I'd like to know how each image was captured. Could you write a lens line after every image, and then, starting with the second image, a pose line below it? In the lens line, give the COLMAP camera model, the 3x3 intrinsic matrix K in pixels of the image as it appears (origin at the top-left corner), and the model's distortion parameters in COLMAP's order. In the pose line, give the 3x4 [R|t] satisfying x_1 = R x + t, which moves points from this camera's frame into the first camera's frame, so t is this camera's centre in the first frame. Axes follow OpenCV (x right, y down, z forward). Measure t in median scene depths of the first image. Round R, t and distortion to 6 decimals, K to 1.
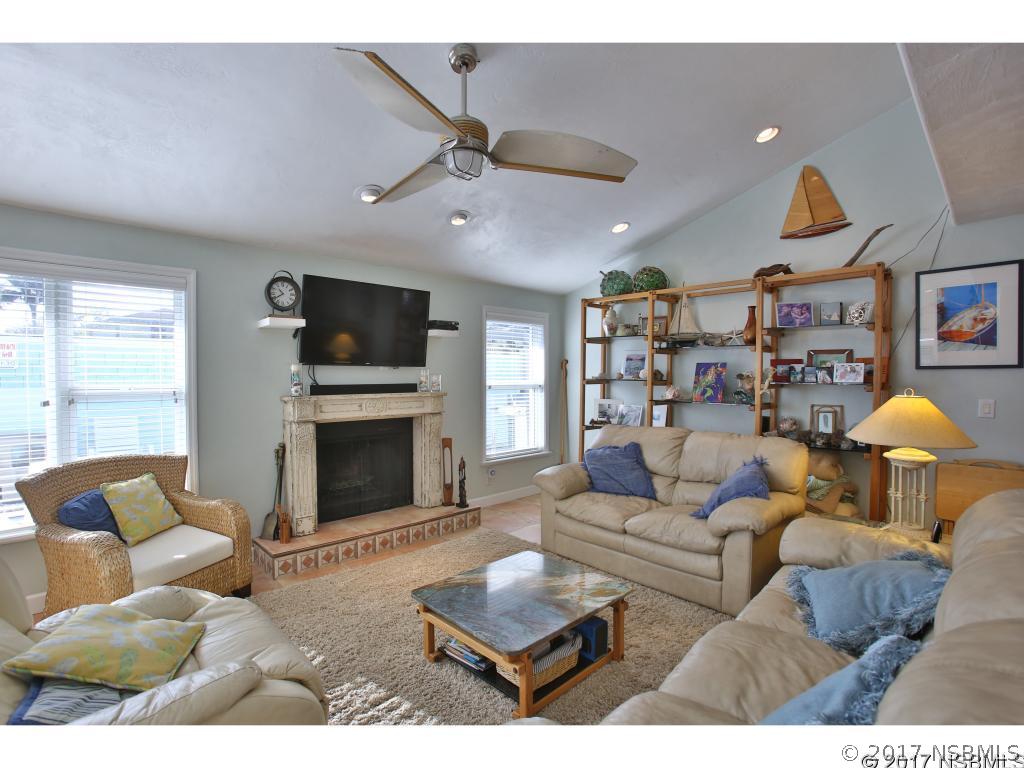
lens RADIAL K [[498.6, 0, 512.0], [0, 498.6, 384.0], [0, 0, 1]] dist [-0.041652, 0.014083]
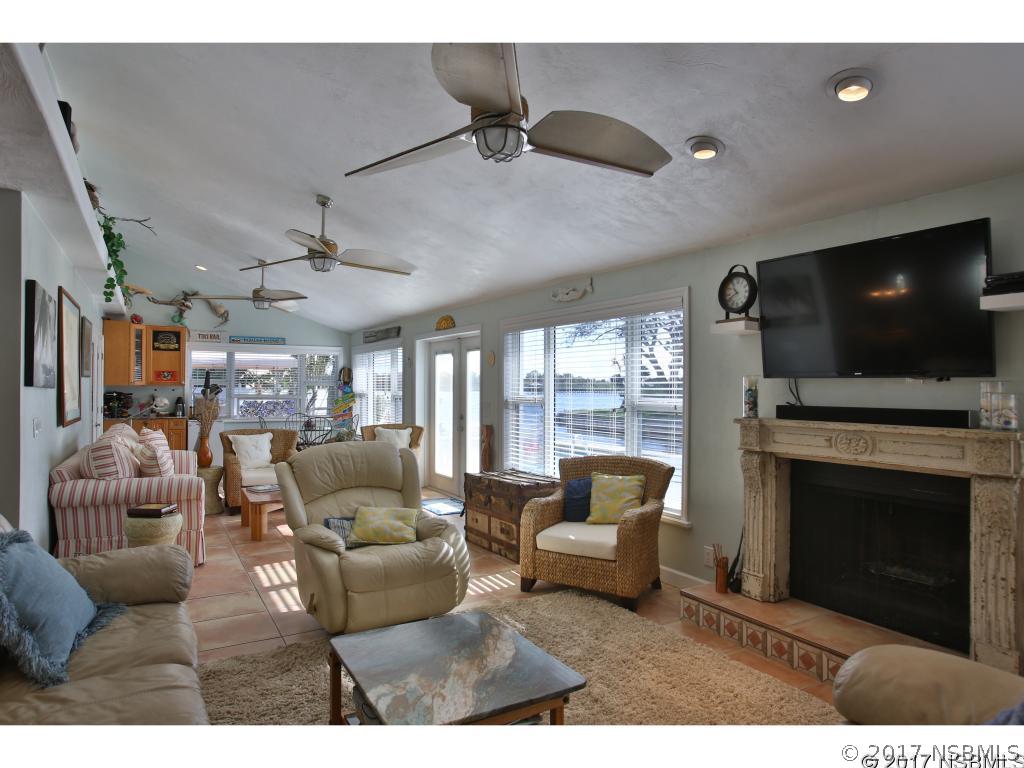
lens RADIAL K [[653.8, 0, 512.0], [0, 653.8, 384.0], [0, 0, 1]] dist [-0.000562, 0.000221]
pose [[-0.224750, -0.004123, -0.974408, 0.670410], [-0.024021, 0.999711, 0.001310, -0.022131], [0.974120, 0.023701, -0.224784, 0.861856]]
